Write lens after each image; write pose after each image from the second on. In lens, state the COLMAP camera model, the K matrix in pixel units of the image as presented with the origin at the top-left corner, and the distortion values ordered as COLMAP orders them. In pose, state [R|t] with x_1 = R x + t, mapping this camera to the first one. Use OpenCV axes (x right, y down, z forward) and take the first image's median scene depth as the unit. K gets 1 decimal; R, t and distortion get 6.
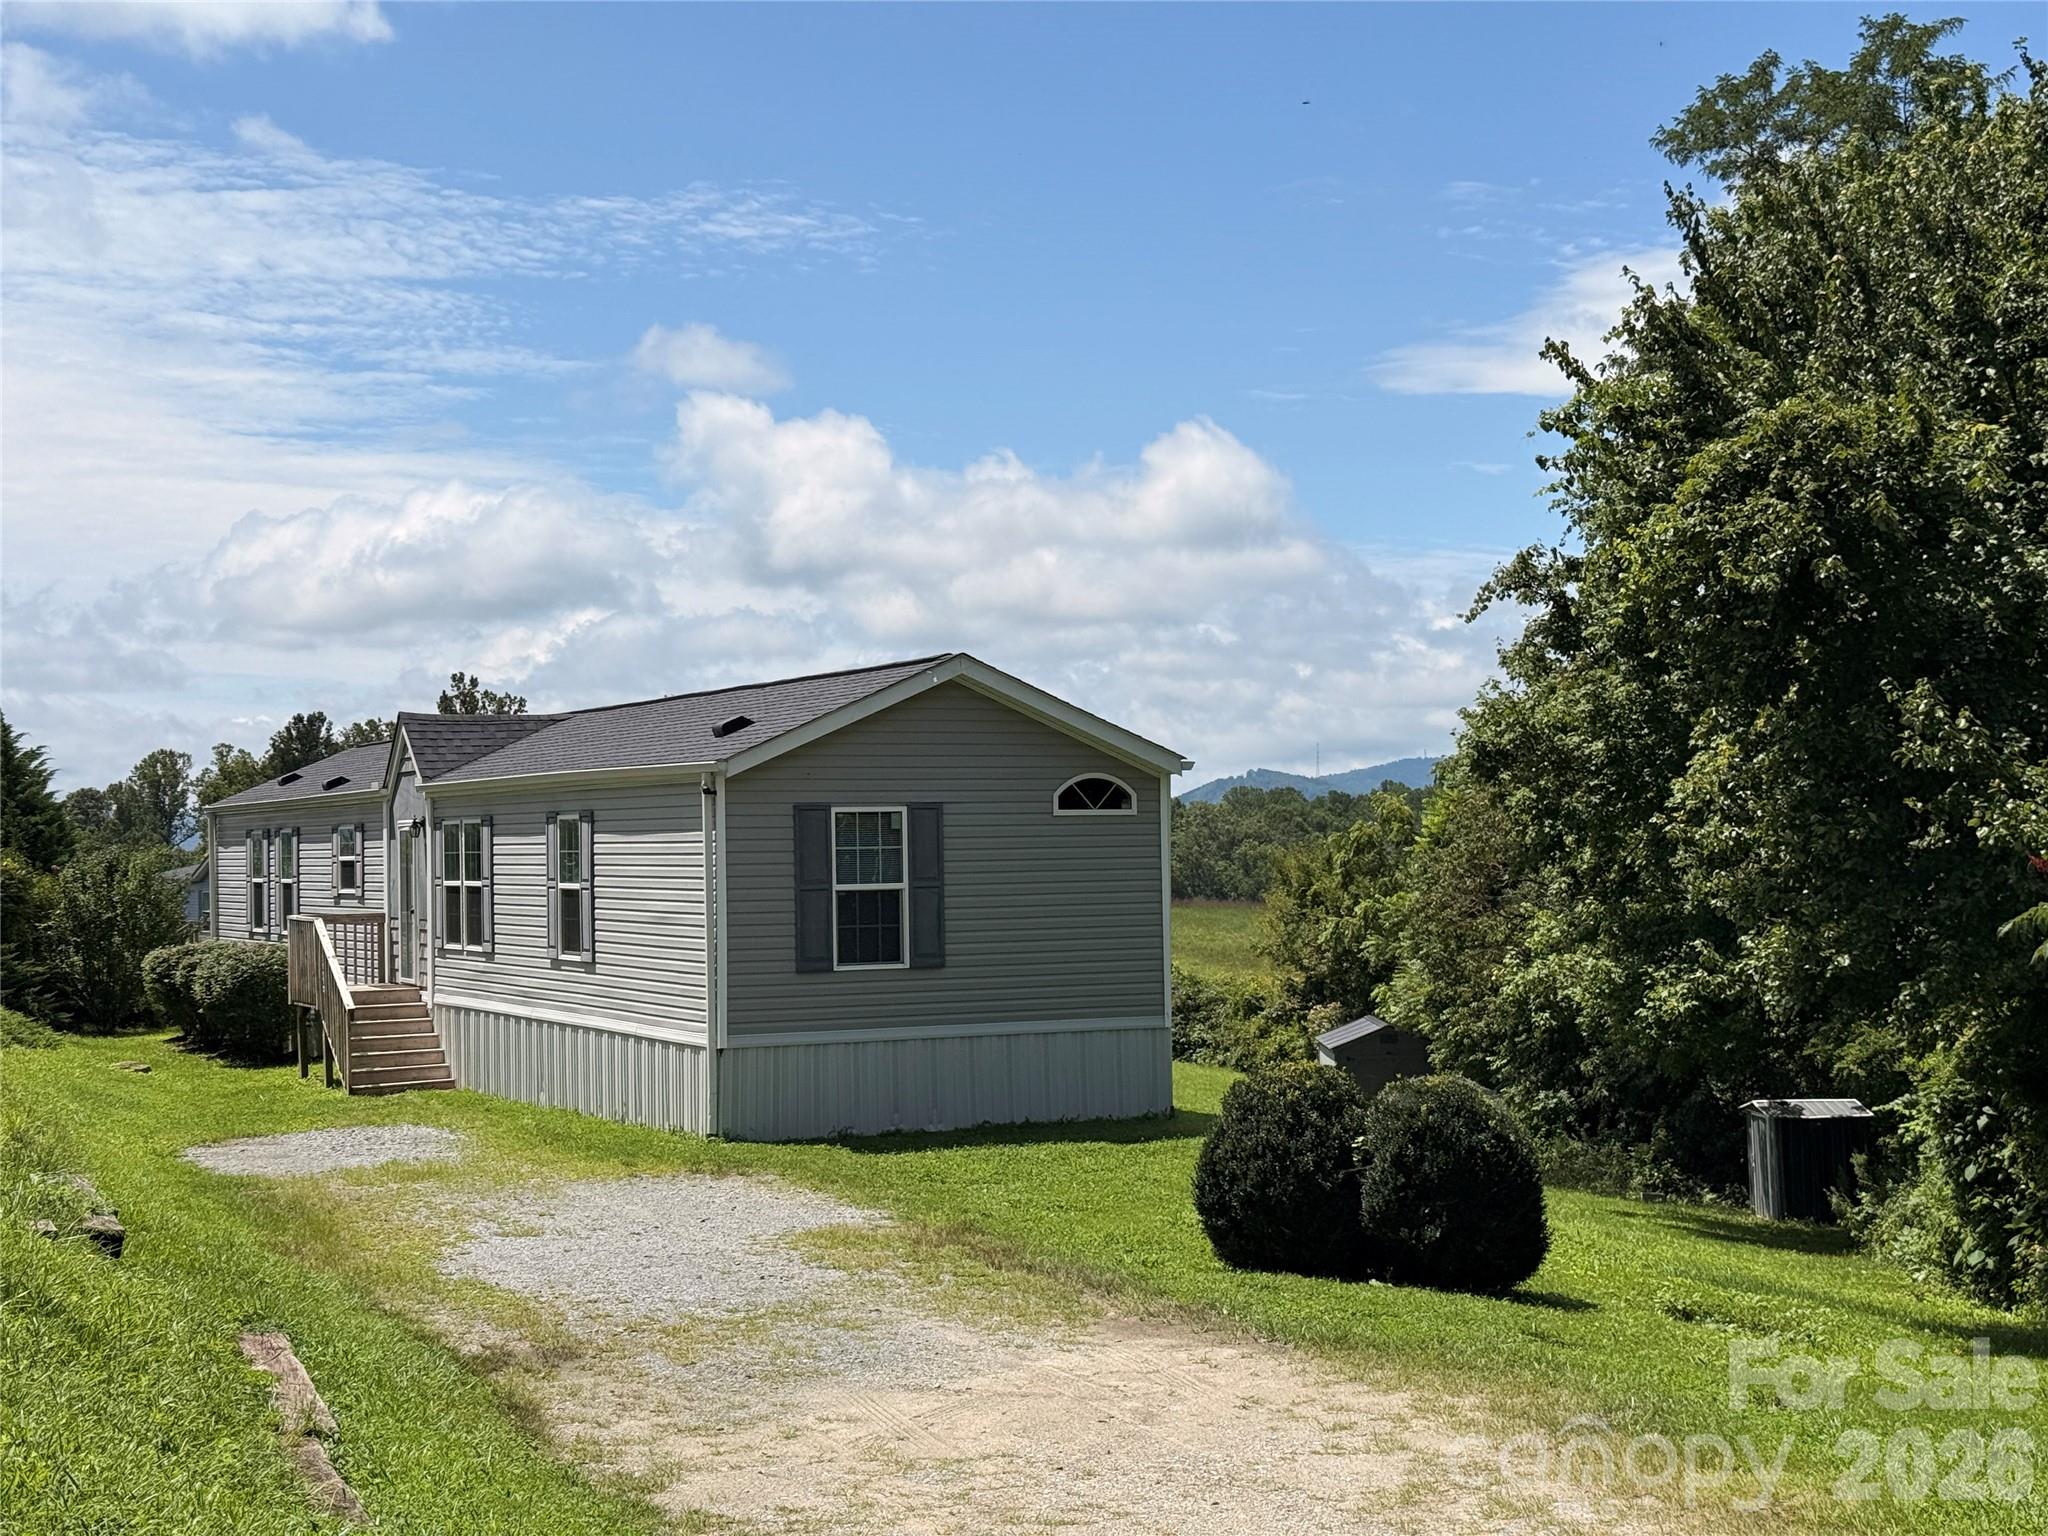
lens RADIAL K [[3593.8, 0, 1024.0], [0, 3593.8, 768.0], [0, 0, 1]] dist [0.035384, 0.017750]
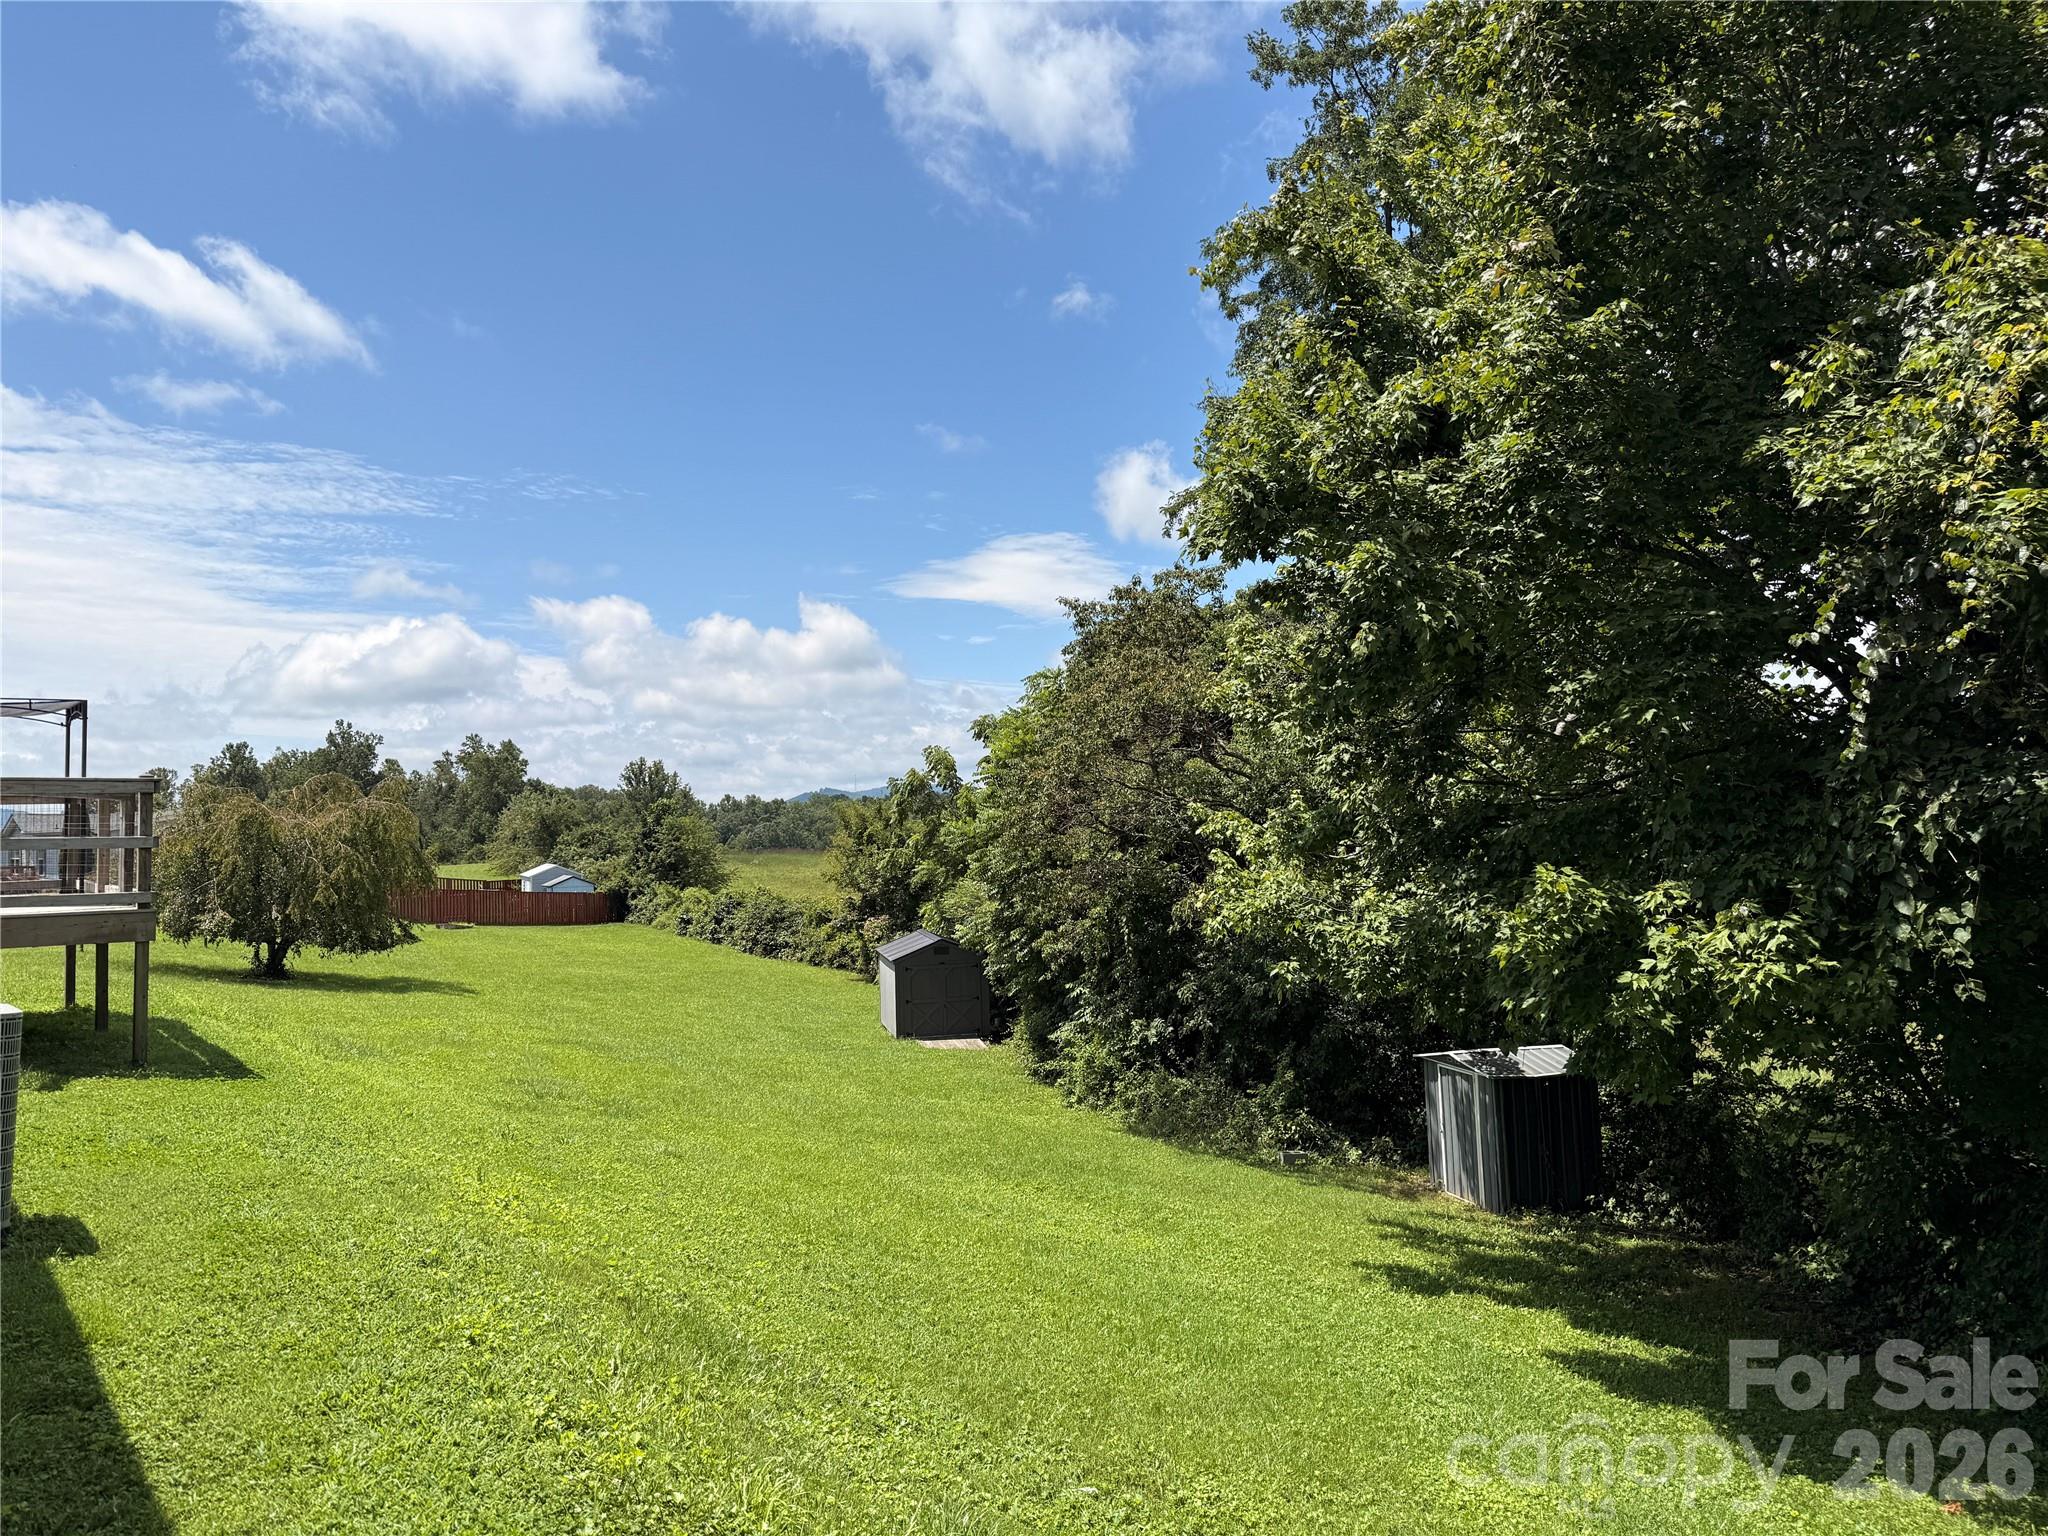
lens RADIAL K [[1415.3, 0, 1024.0], [0, 1415.3, 768.0], [0, 0, 1]] dist [0.142179, -0.234259]
pose [[0.979126, 0.004764, 0.203200, 0.027438], [0.001033, 0.999596, -0.028412, 0.023594], [-0.203253, 0.028029, 0.978725, 0.436001]]
